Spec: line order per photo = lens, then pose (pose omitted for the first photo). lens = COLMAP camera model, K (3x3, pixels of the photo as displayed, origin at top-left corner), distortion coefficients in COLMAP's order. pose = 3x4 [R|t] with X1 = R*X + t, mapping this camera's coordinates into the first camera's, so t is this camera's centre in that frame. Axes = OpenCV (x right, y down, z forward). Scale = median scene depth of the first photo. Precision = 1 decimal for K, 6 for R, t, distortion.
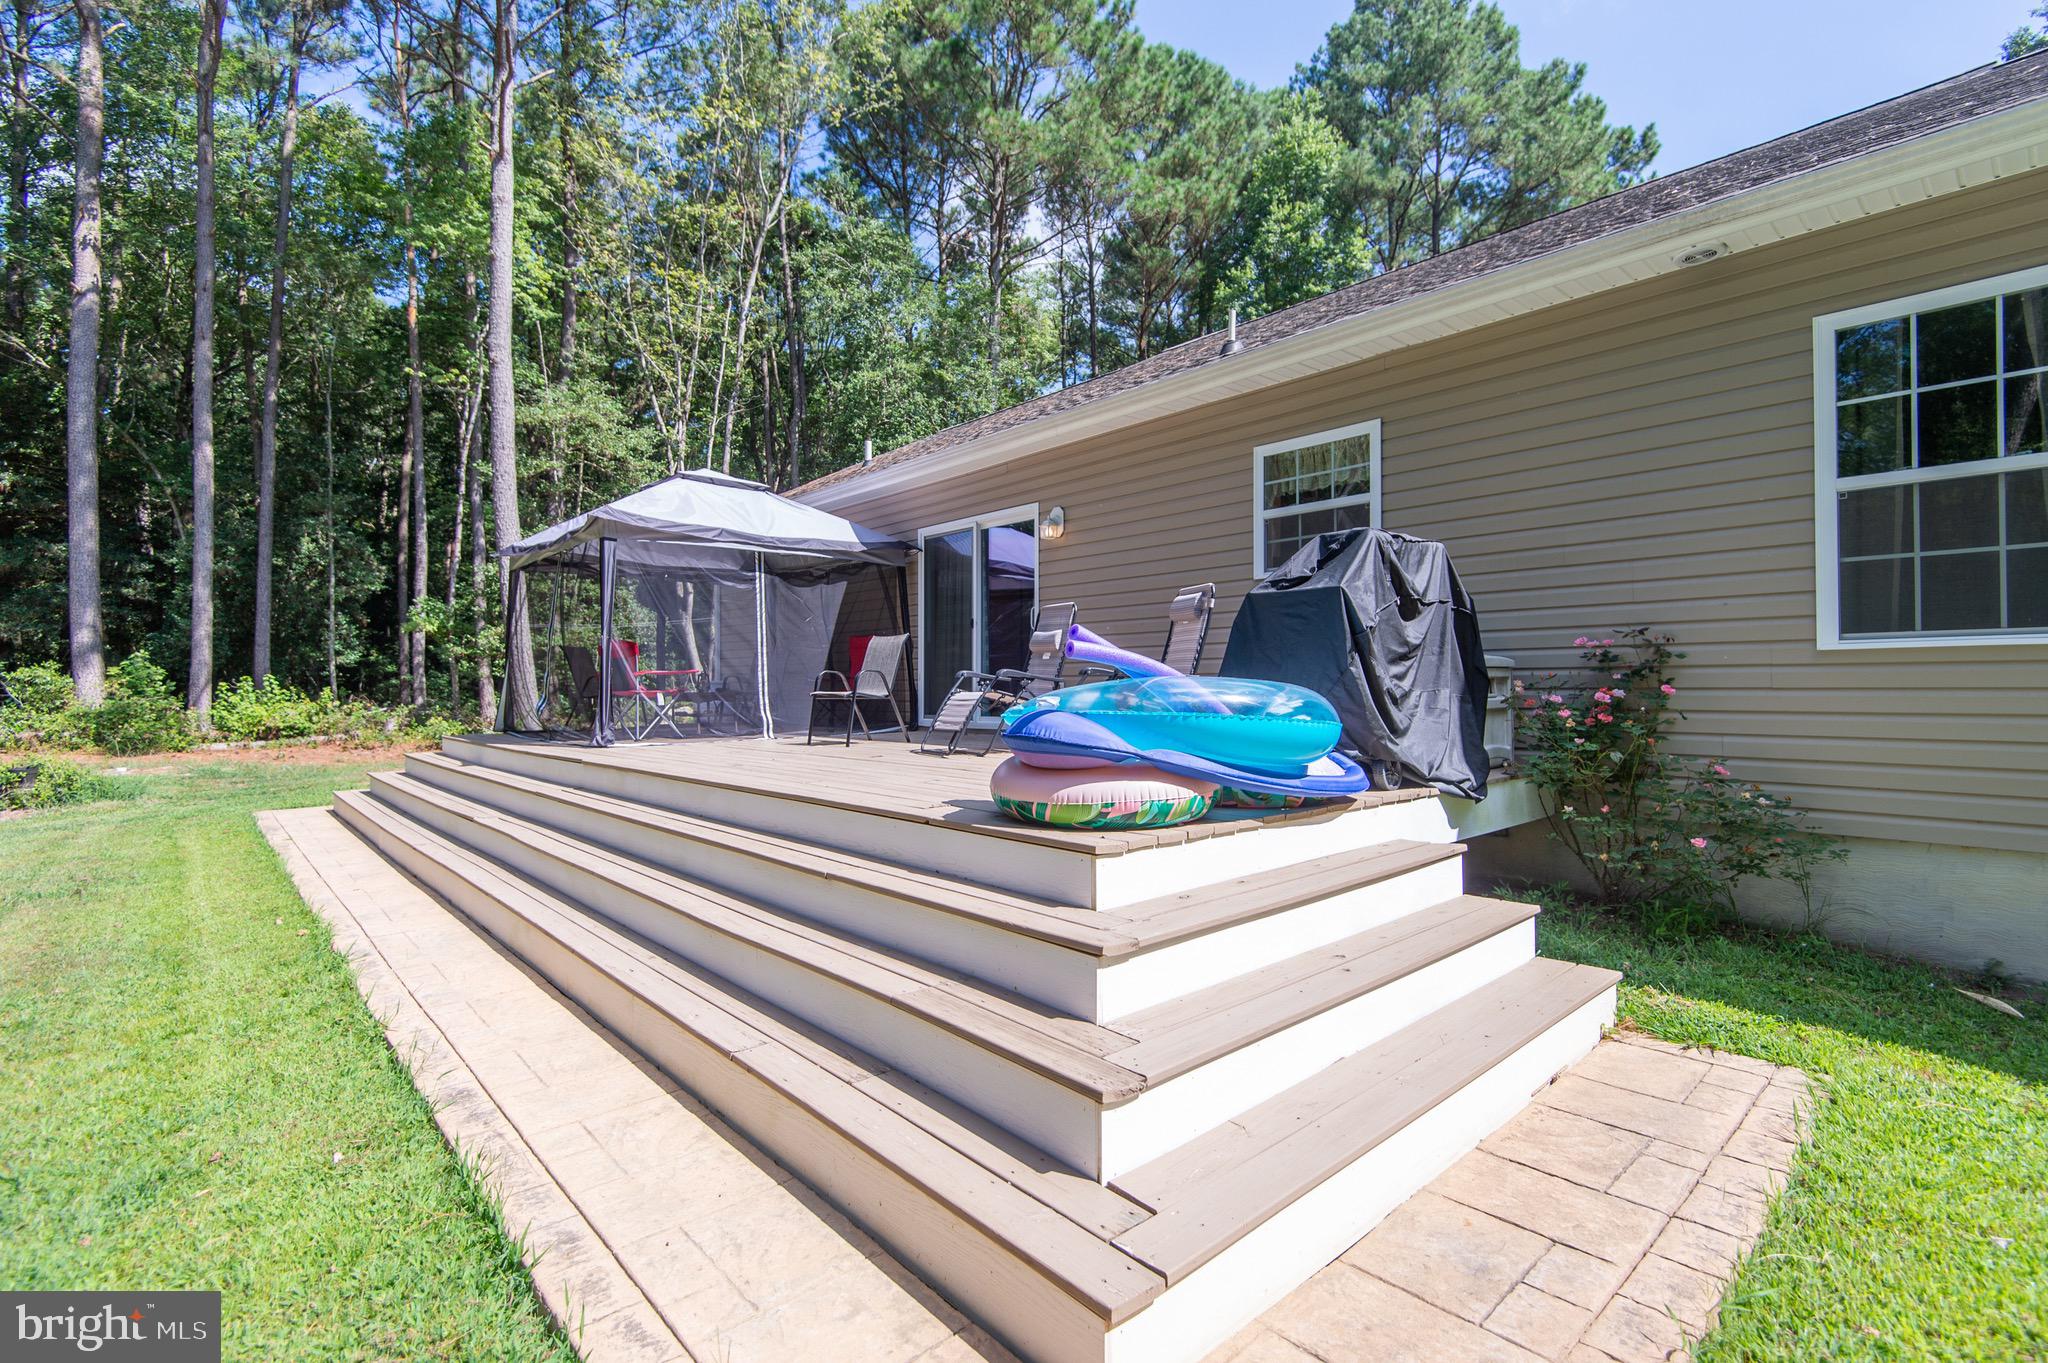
lens RADIAL K [[934.8, 0, 1031.2], [0, 934.8, 677.0], [0, 0, 1]] dist [0.016969, -0.006048]
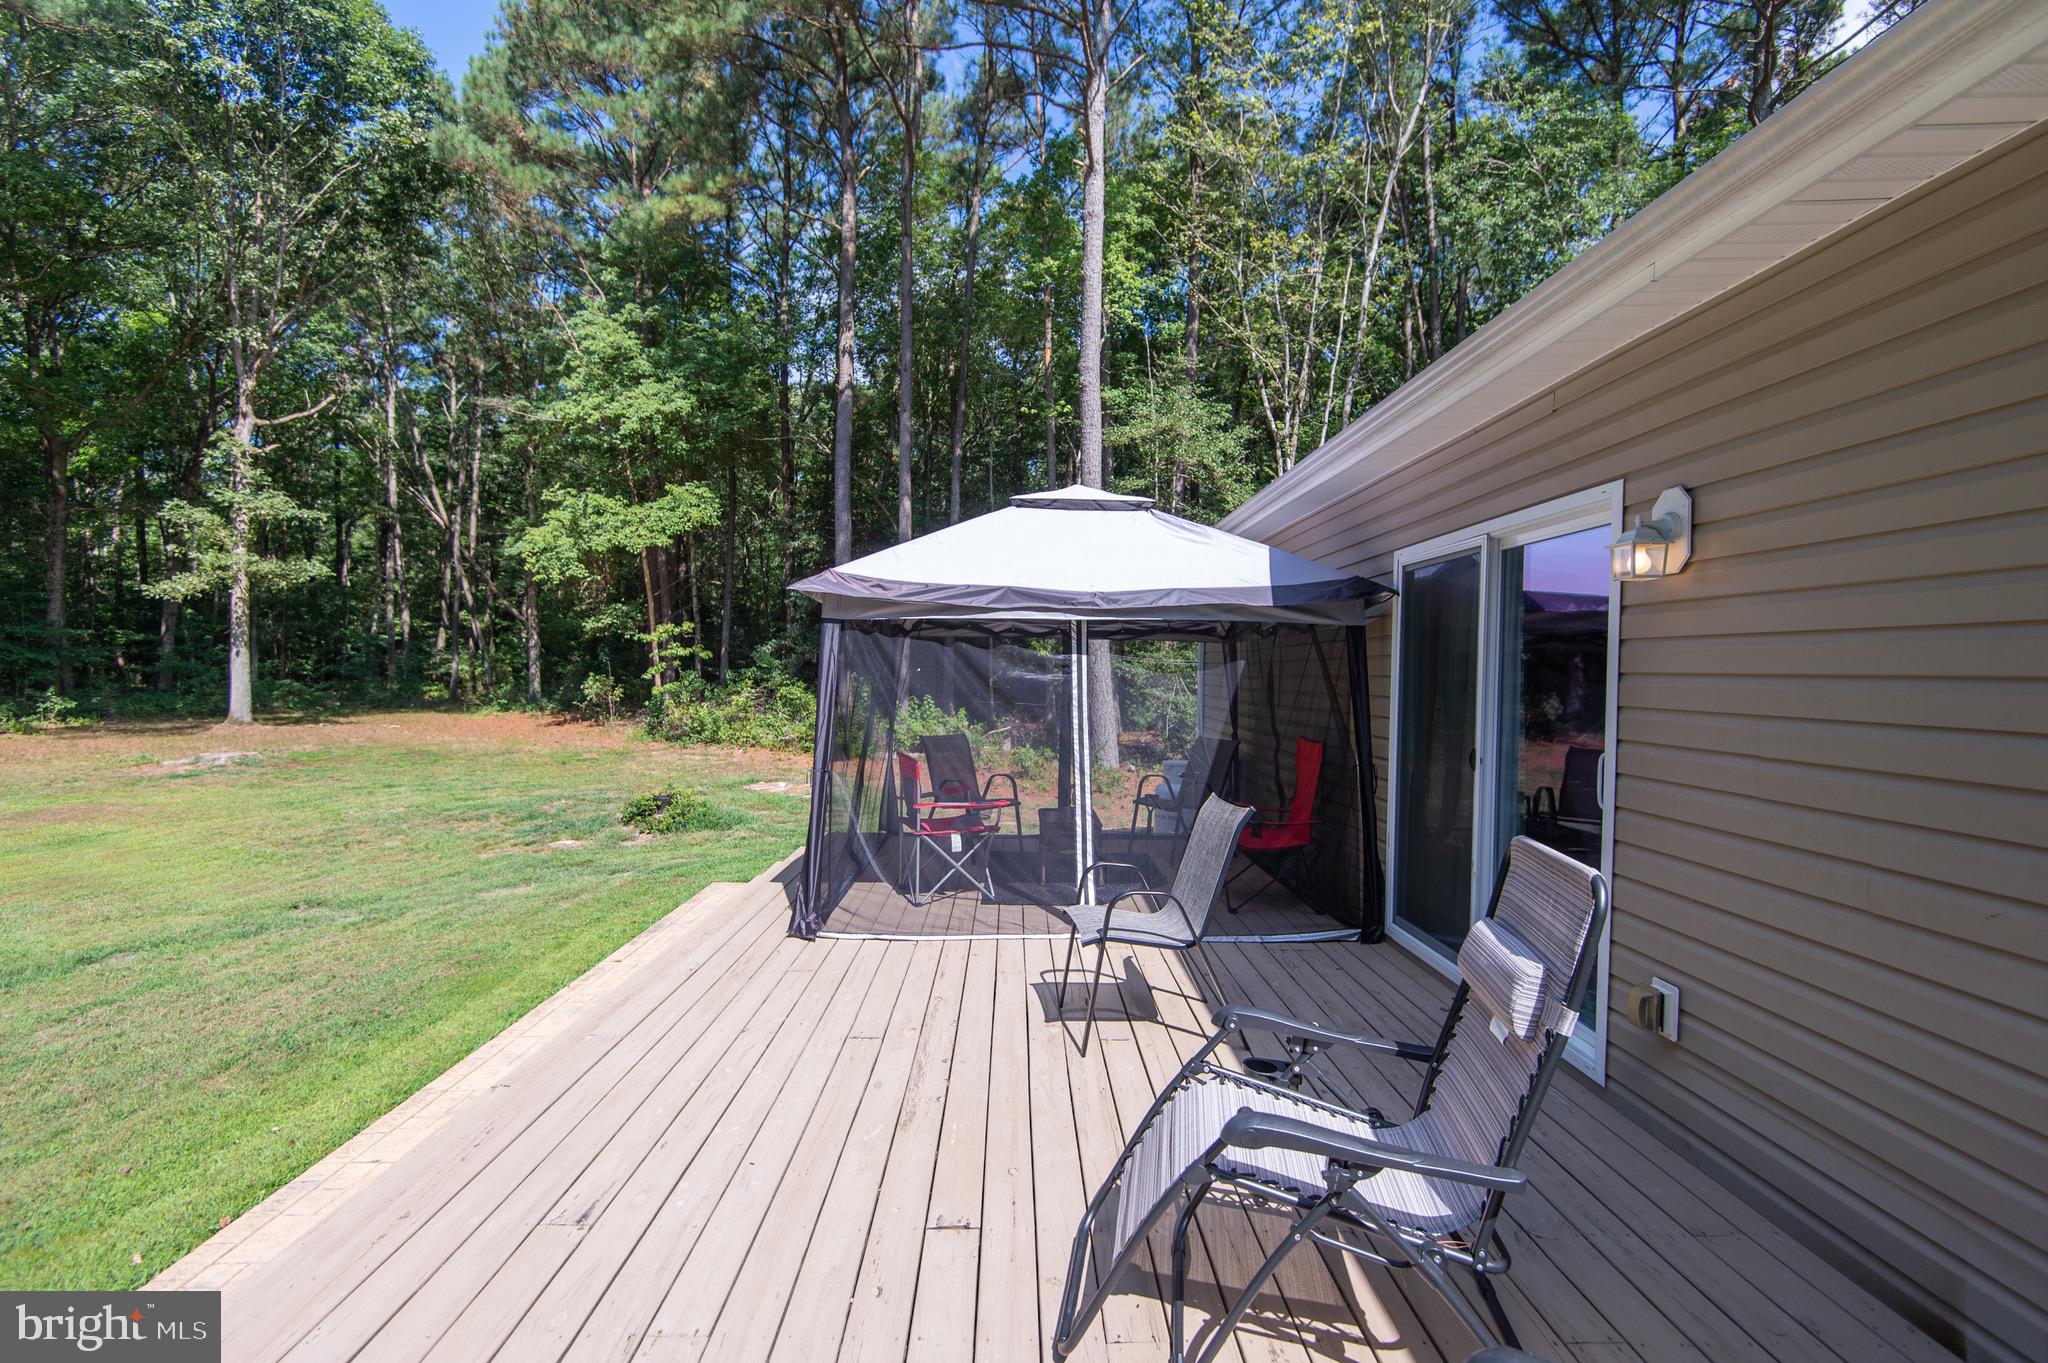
lens RADIAL K [[934.8, 0, 1032.7], [0, 934.8, 681.4], [0, 0, 1]] dist [0.016969, -0.006048]
pose [[0.754120, 0.019189, -0.656456, 0.028461], [-0.009576, 0.999788, 0.018225, -0.040528], [0.656667, -0.007458, 0.754144, 0.206203]]
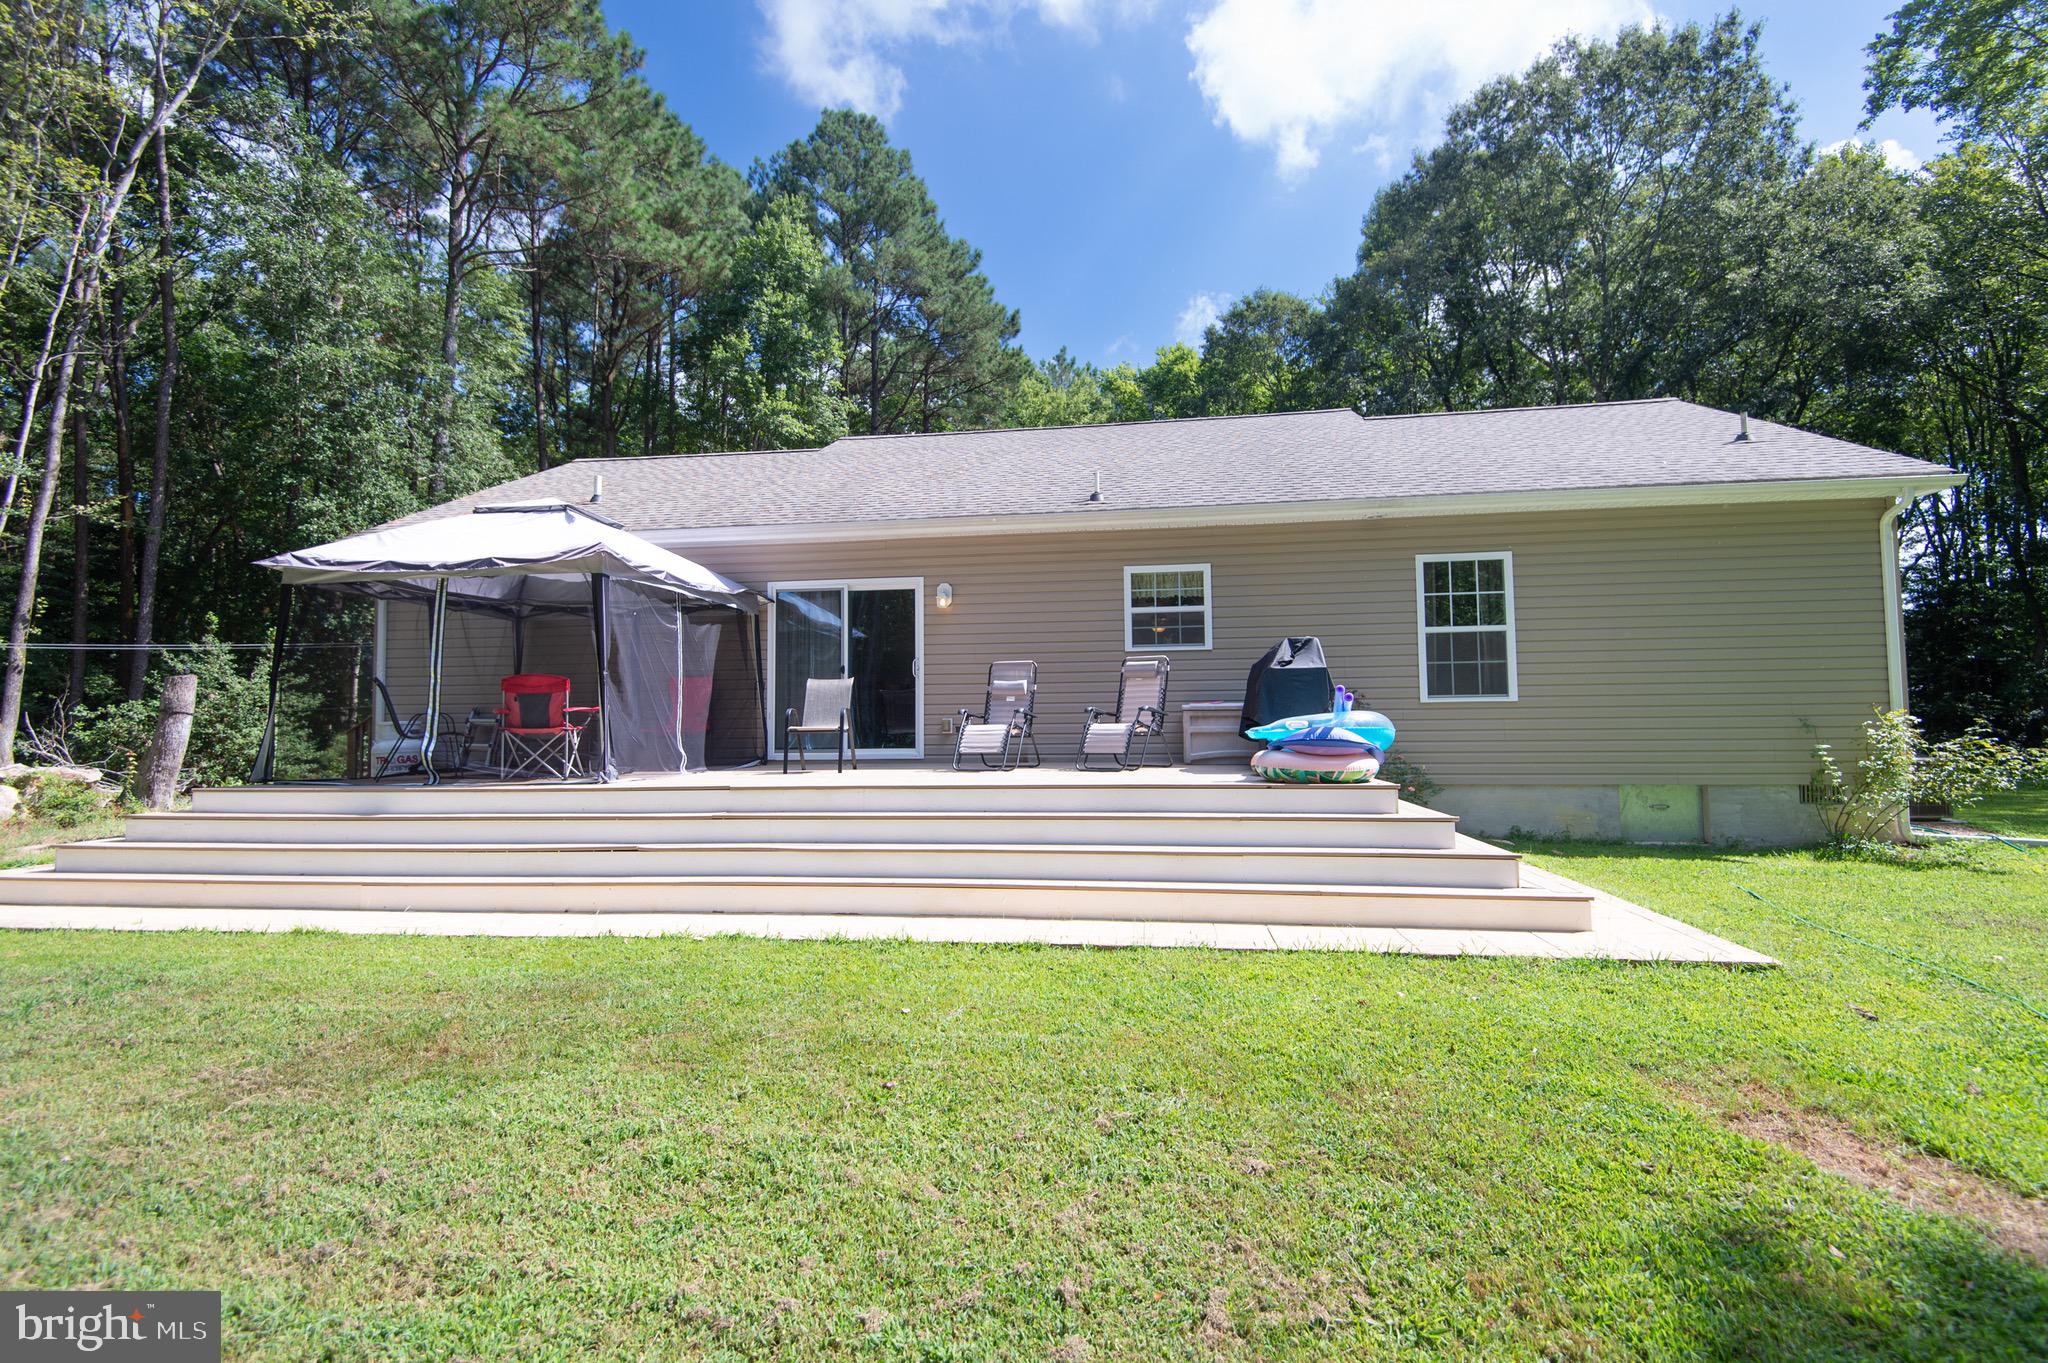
lens RADIAL K [[934.8, 0, 1036.9], [0, 934.8, 678.7], [0, 0, 1]] dist [0.016969, -0.006048]
pose [[0.764641, 0.031415, 0.643690, -0.250115], [0.000263, 0.998796, -0.049059, 0.004611], [-0.644456, 0.037682, 0.763712, -0.022296]]
